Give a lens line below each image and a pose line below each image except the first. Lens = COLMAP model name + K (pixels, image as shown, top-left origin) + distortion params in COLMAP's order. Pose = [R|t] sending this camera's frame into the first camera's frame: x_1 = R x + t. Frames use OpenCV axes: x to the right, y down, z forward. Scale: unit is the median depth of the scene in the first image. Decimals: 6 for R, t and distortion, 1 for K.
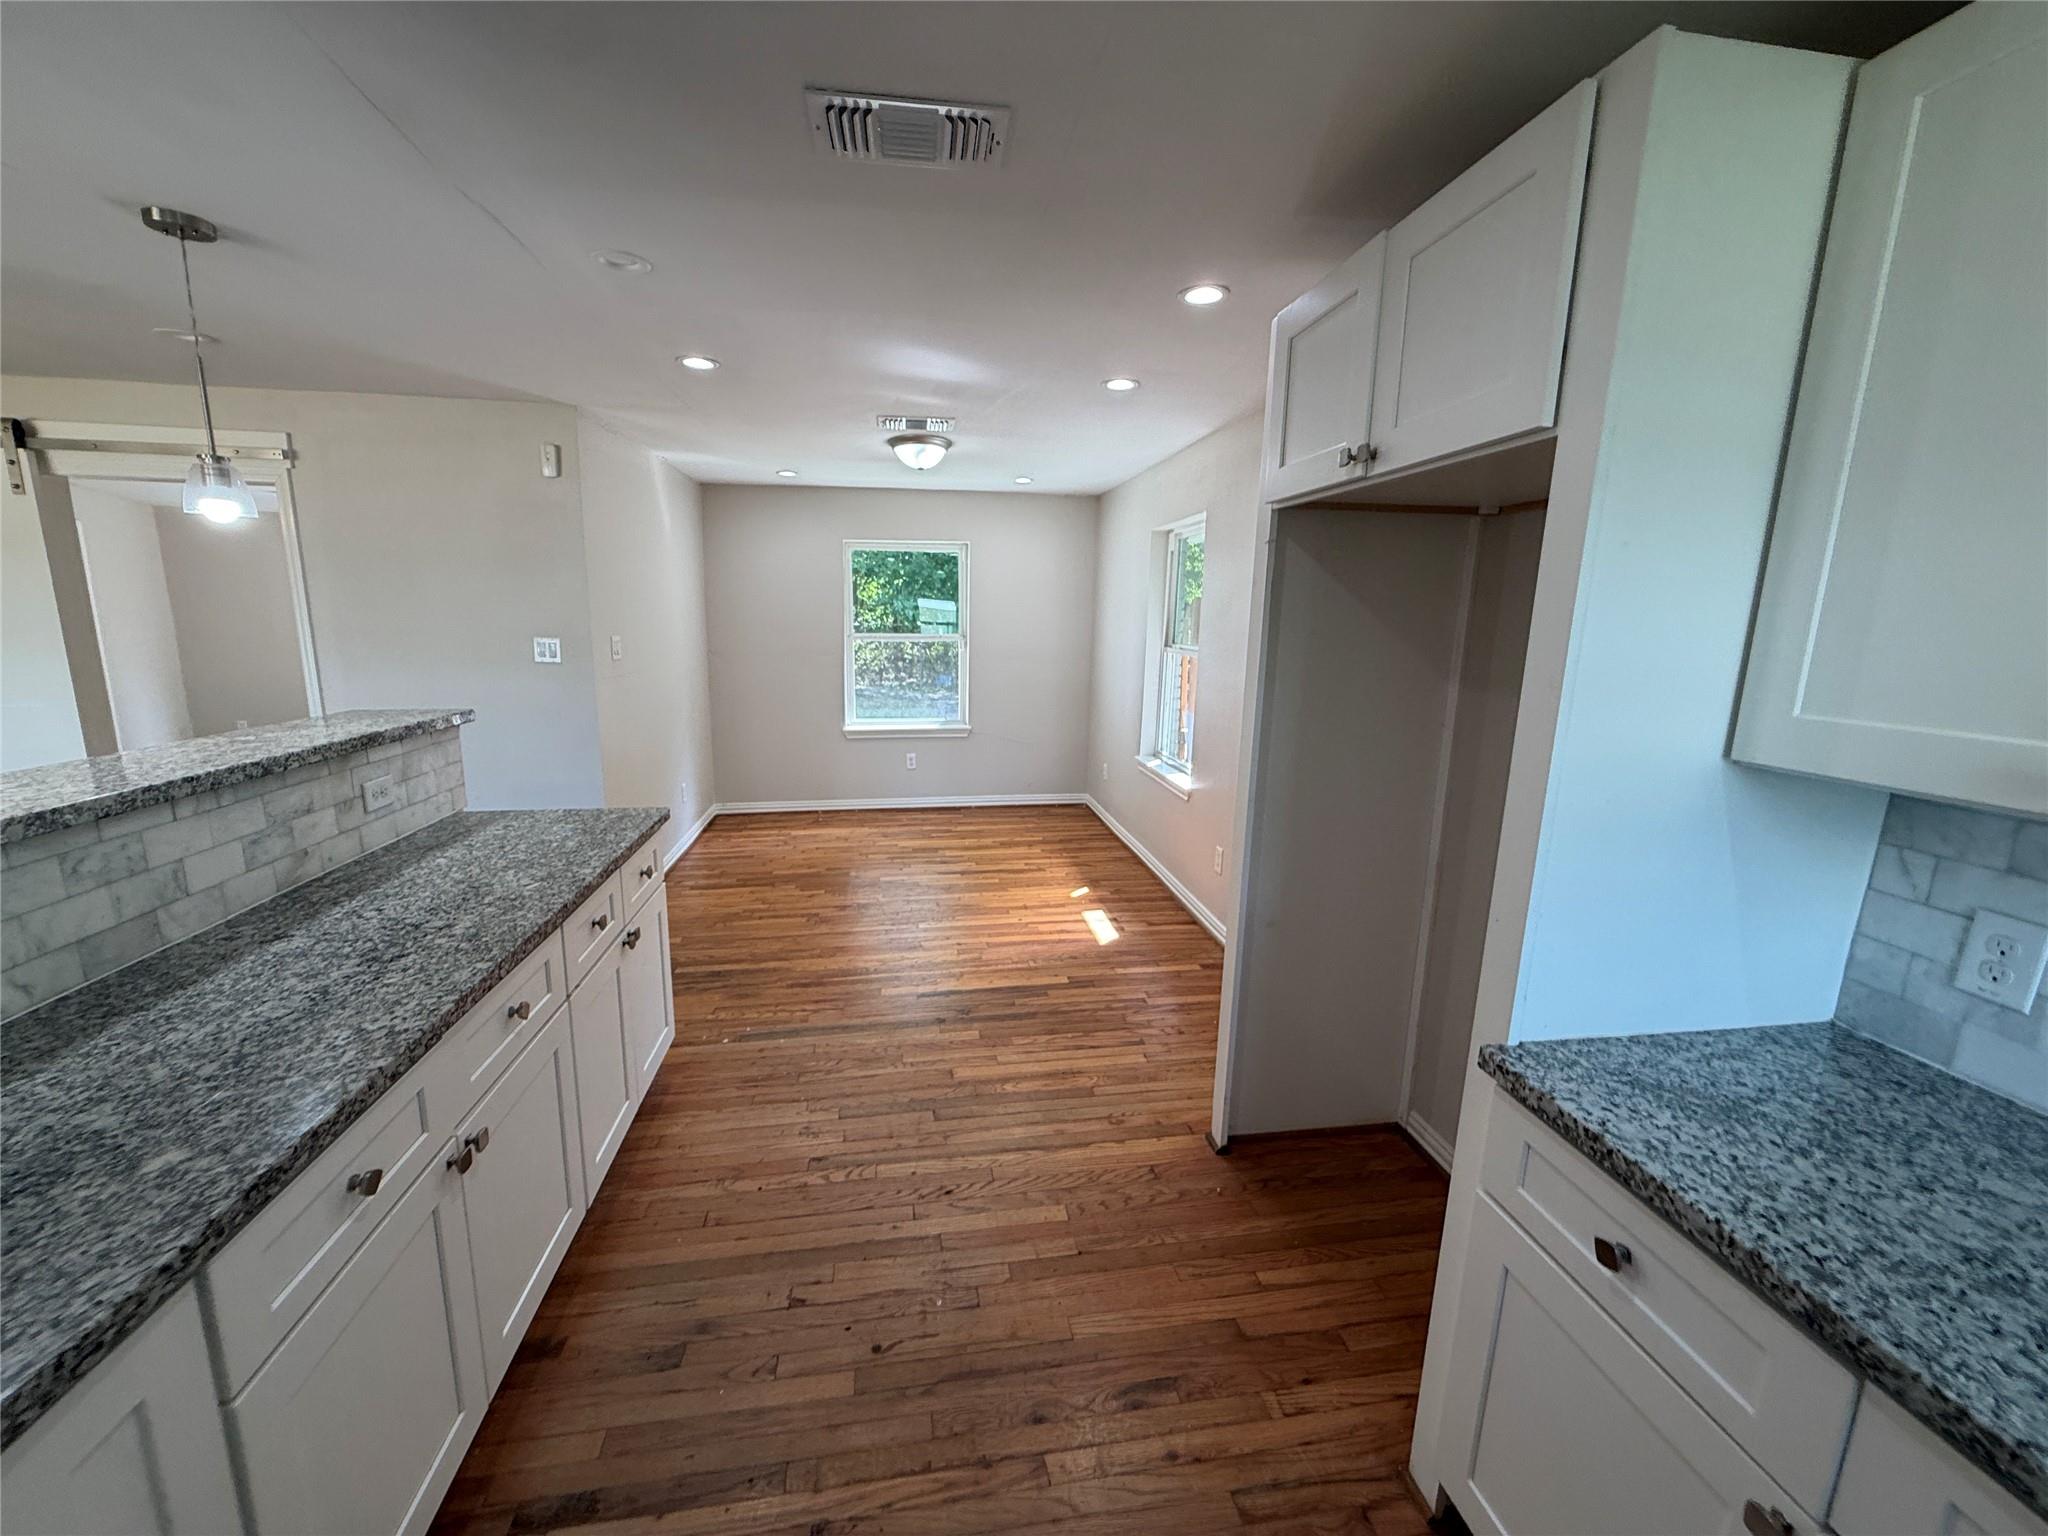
lens RADIAL K [[810.9, 0, 1021.5], [0, 810.9, 762.6], [0, 0, 1]] dist [0.000889, -0.000301]
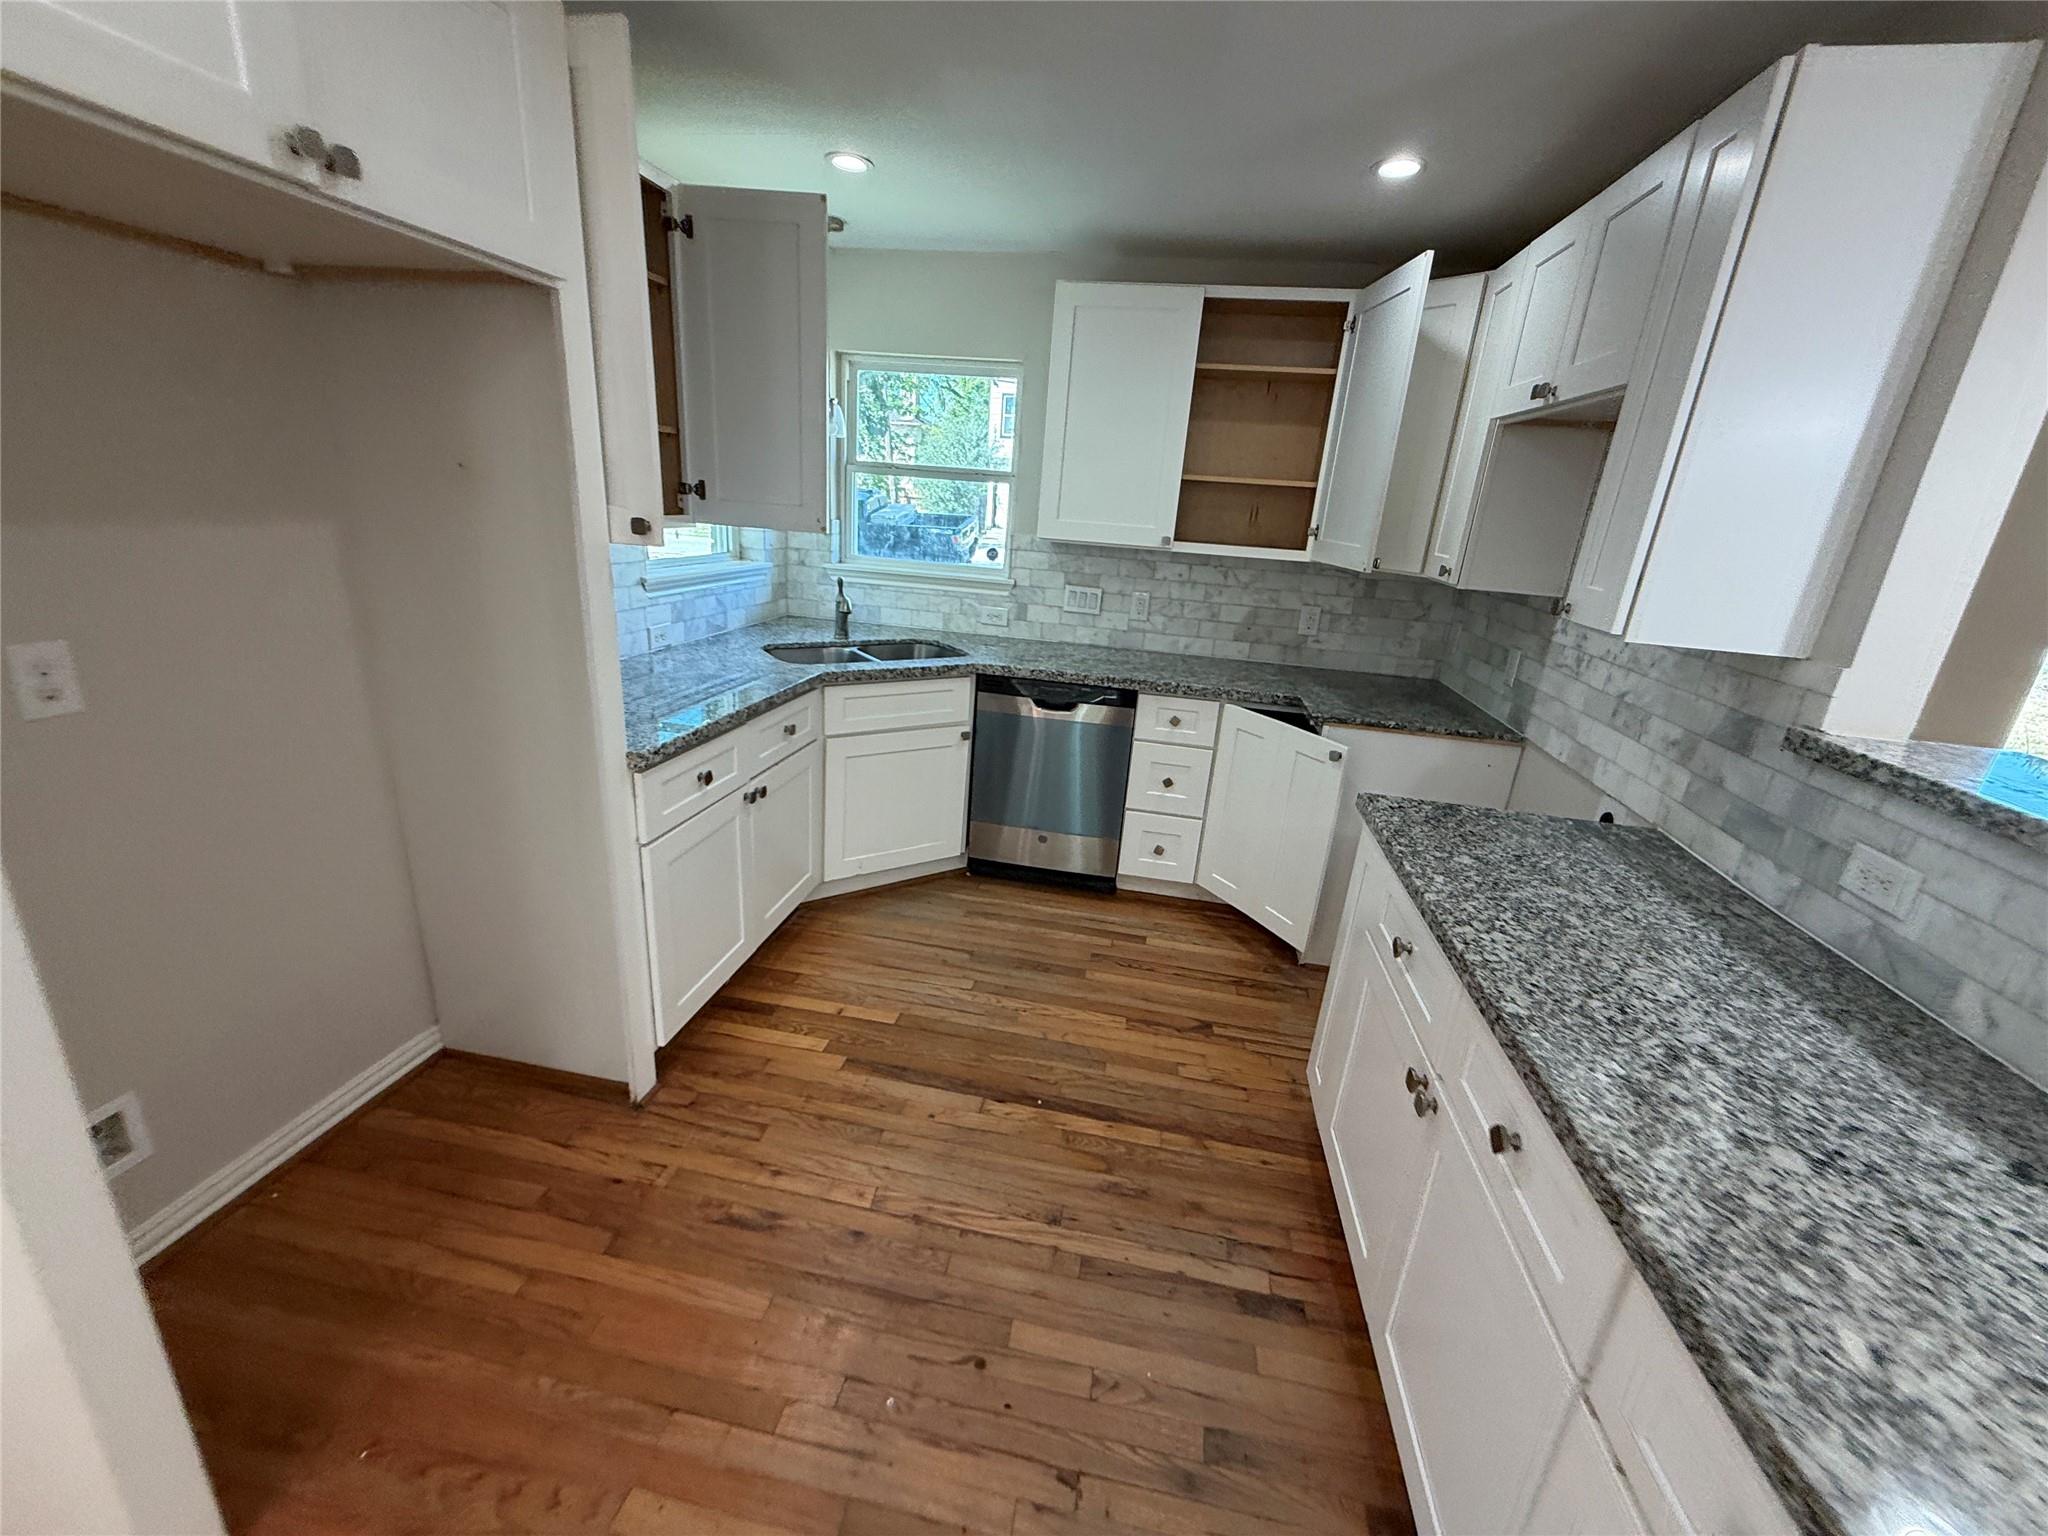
lens RADIAL K [[810.9, 0, 1021.5], [0, 810.9, 762.6], [0, 0, 1]] dist [0.000889, -0.000301]
pose [[-0.942006, -0.180434, 0.282962, -0.403618], [-0.024634, 0.878068, 0.477901, -0.288230], [-0.334689, 0.443216, -0.831591, 1.647214]]
